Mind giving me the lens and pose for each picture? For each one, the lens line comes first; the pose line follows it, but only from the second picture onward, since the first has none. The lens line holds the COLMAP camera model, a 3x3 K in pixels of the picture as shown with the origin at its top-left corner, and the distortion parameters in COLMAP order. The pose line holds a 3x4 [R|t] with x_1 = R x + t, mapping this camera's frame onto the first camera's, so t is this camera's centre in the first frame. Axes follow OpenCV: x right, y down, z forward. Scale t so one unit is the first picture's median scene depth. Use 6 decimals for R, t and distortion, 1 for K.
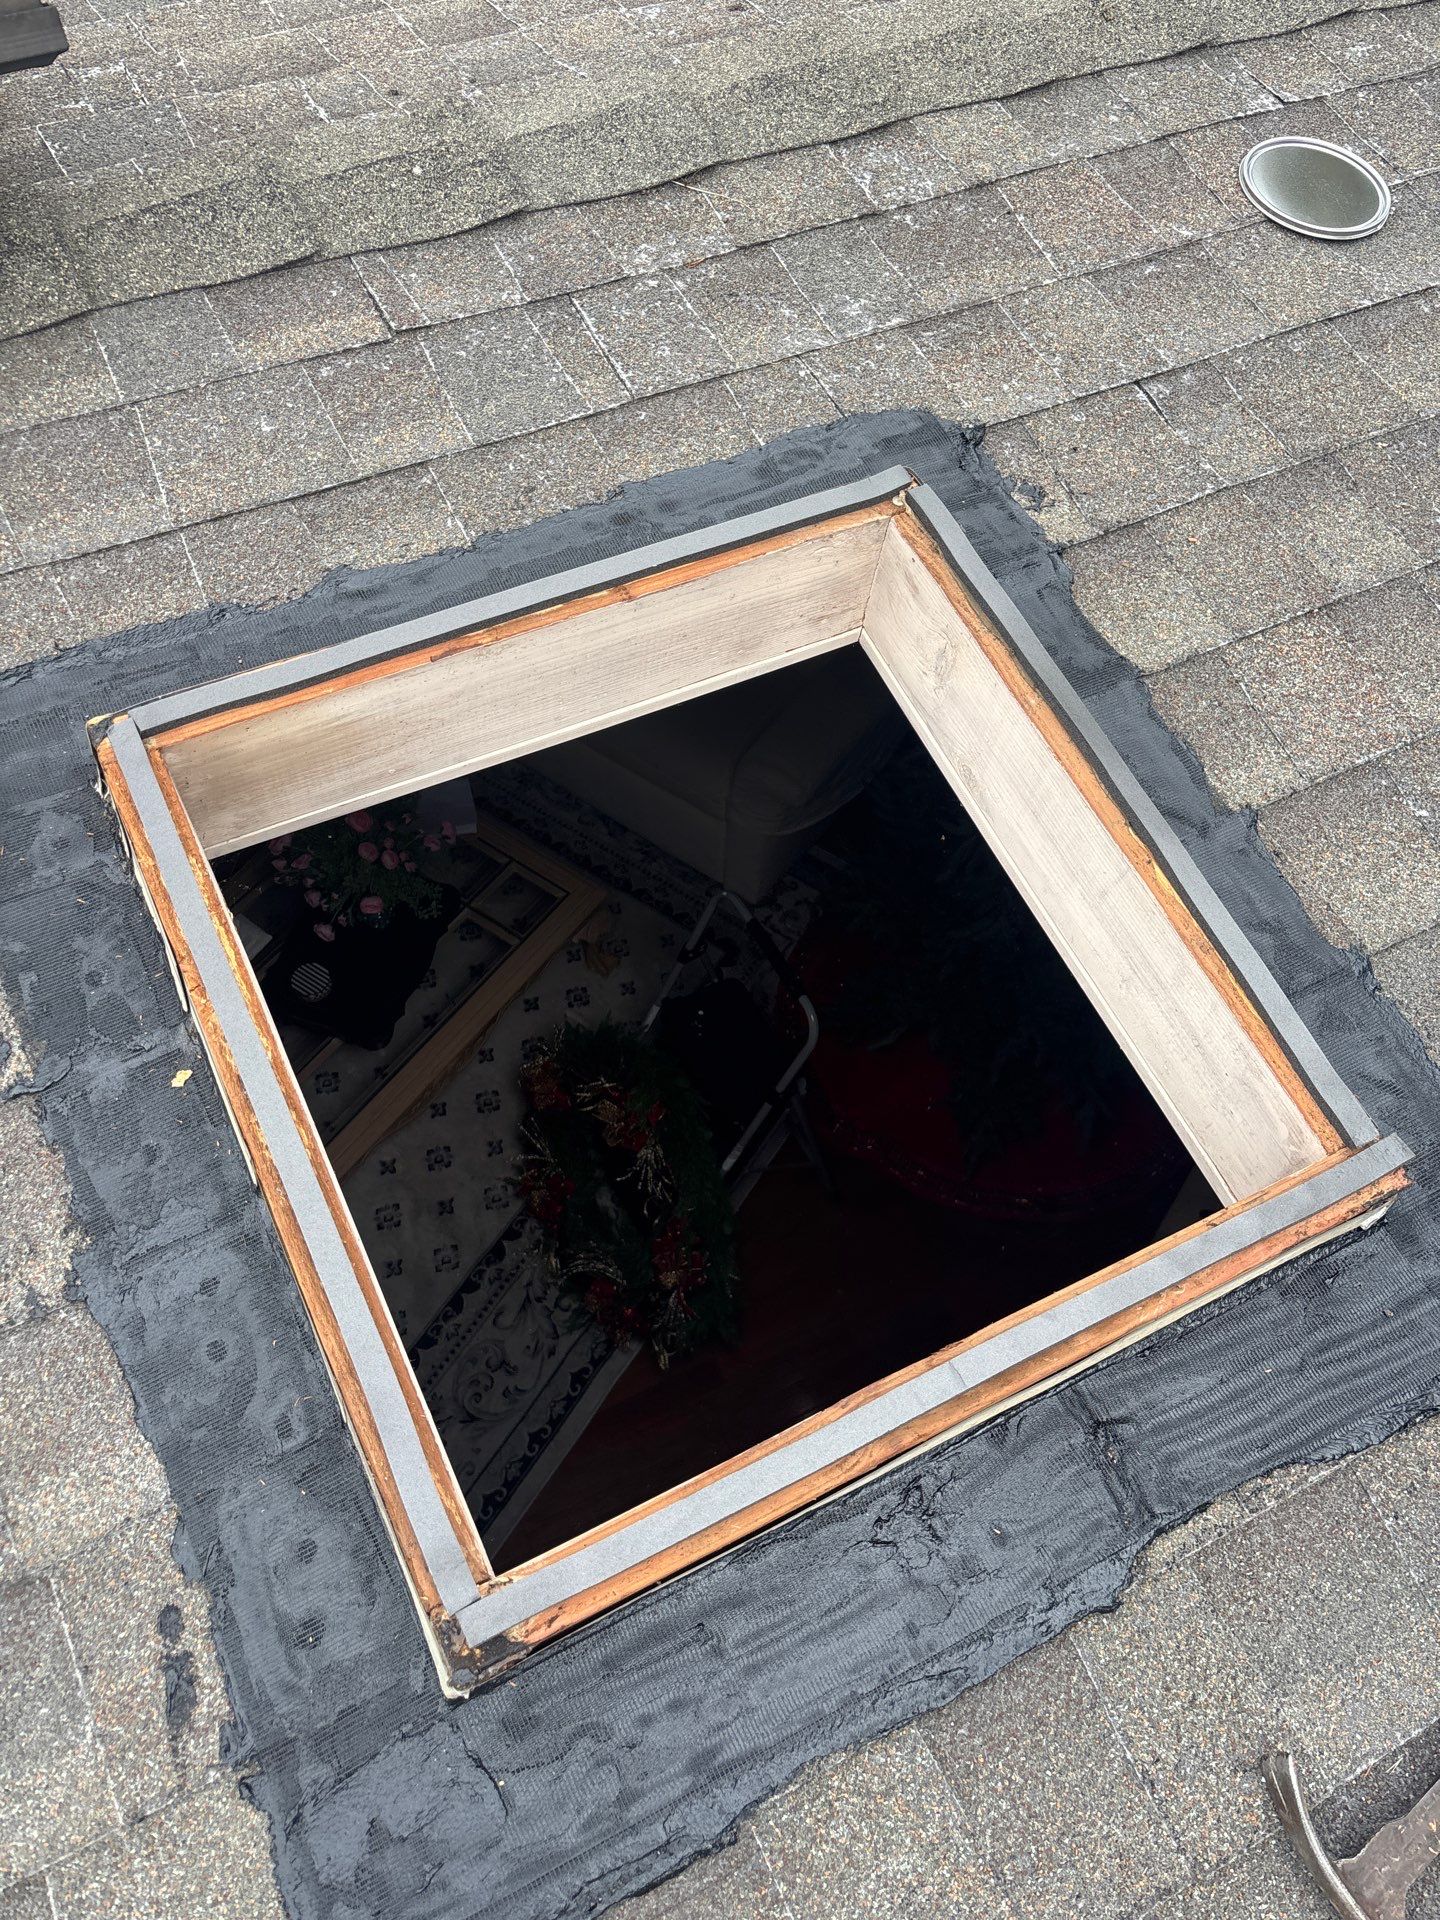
lens RADIAL K [[1422.1, 0, 720.0], [0, 1422.1, 960.0], [0, 0, 1]] dist [-0.006067, 0.006052]
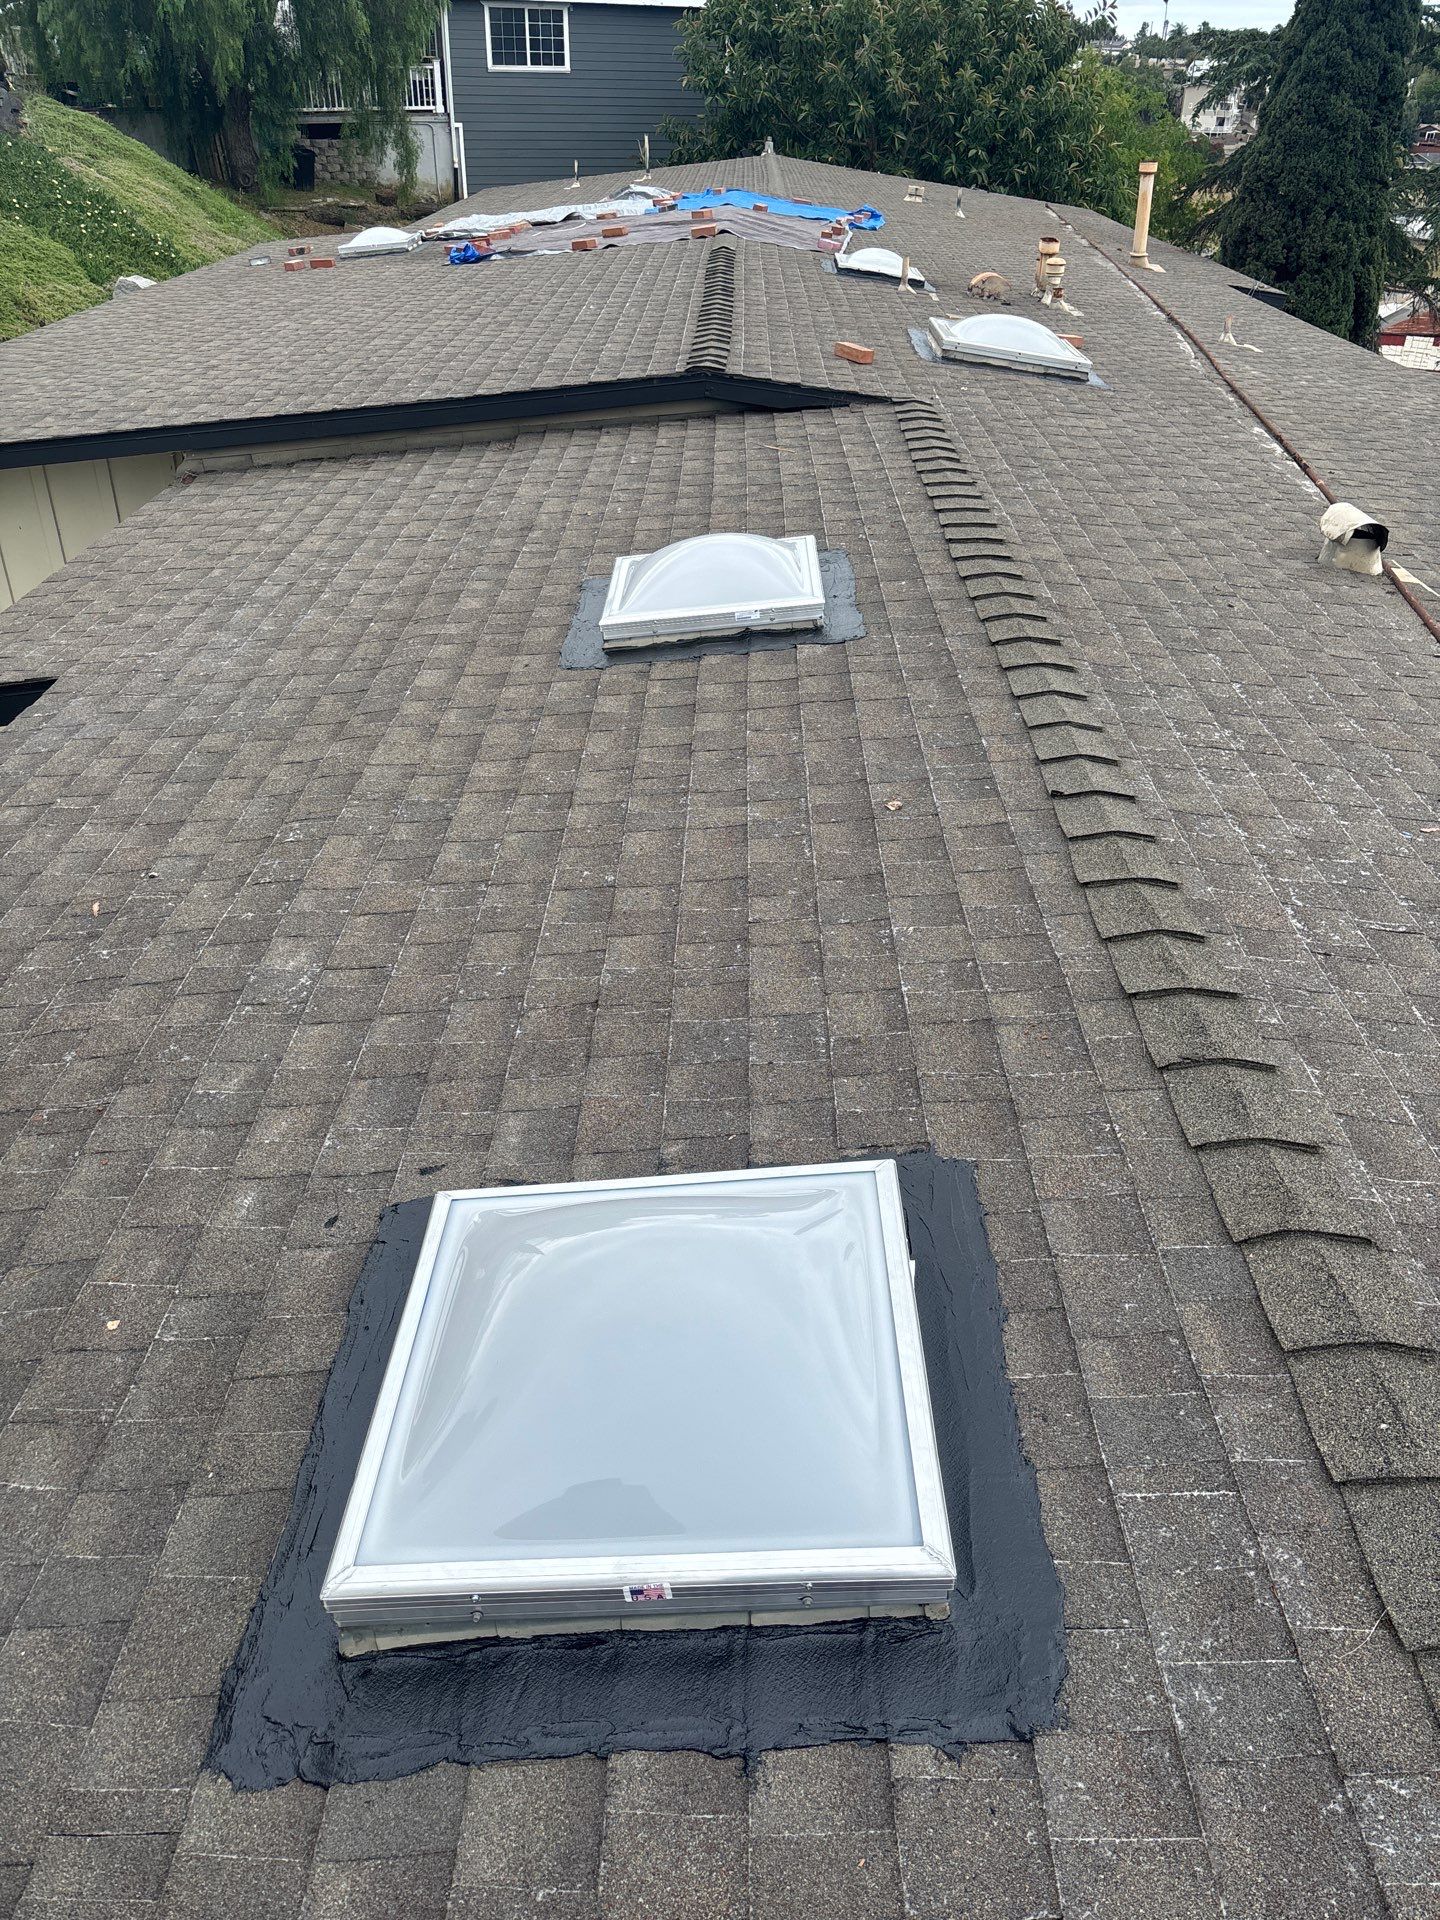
lens RADIAL K [[1422.1, 0, 720.0], [0, 1422.1, 960.0], [0, 0, 1]] dist [-0.006067, 0.006052]
pose [[-0.460518, 0.418332, -0.782893, 0.997970], [-0.772450, 0.245656, 0.585640, -1.075615], [0.437314, 0.874444, 0.210012, 0.131644]]
